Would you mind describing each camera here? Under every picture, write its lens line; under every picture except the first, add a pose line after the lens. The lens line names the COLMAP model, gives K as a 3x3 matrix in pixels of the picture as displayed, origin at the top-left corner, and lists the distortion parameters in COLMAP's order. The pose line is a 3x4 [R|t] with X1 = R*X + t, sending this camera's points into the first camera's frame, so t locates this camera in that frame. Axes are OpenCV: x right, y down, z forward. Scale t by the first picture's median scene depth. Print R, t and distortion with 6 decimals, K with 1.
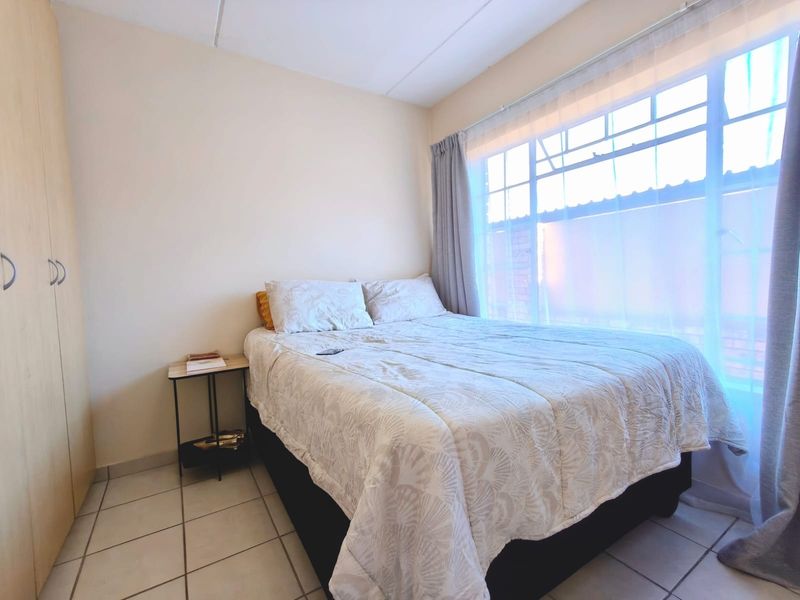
lens RADIAL K [[358.5, 0, 393.7], [0, 358.5, 299.2], [0, 0, 1]] dist [0.000288, 0.001048]
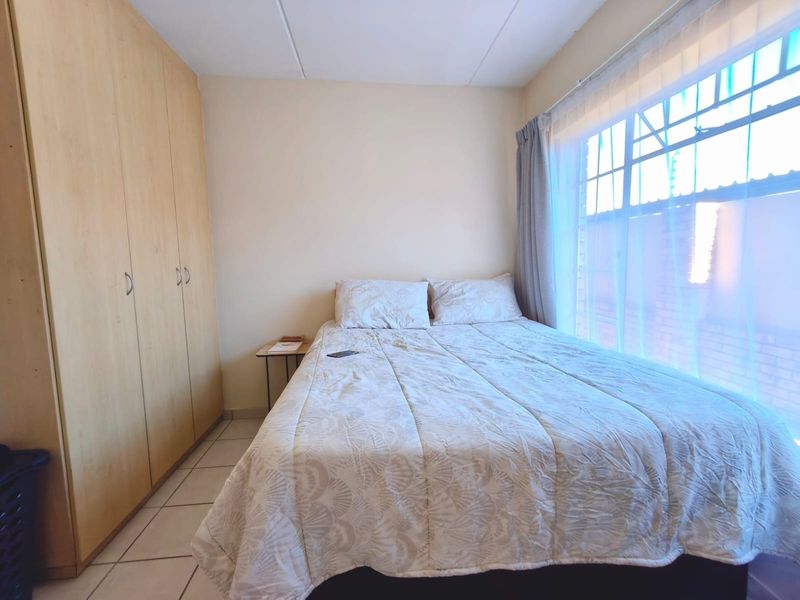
lens RADIAL K [[358.5, 0, 391.3], [0, 358.5, 298.4], [0, 0, 1]] dist [0.000288, 0.001048]
pose [[0.894578, 0.062697, -0.442492, 0.346429], [-0.036901, 0.997092, 0.066678, -0.083666], [0.445386, -0.043320, 0.894290, 0.047208]]
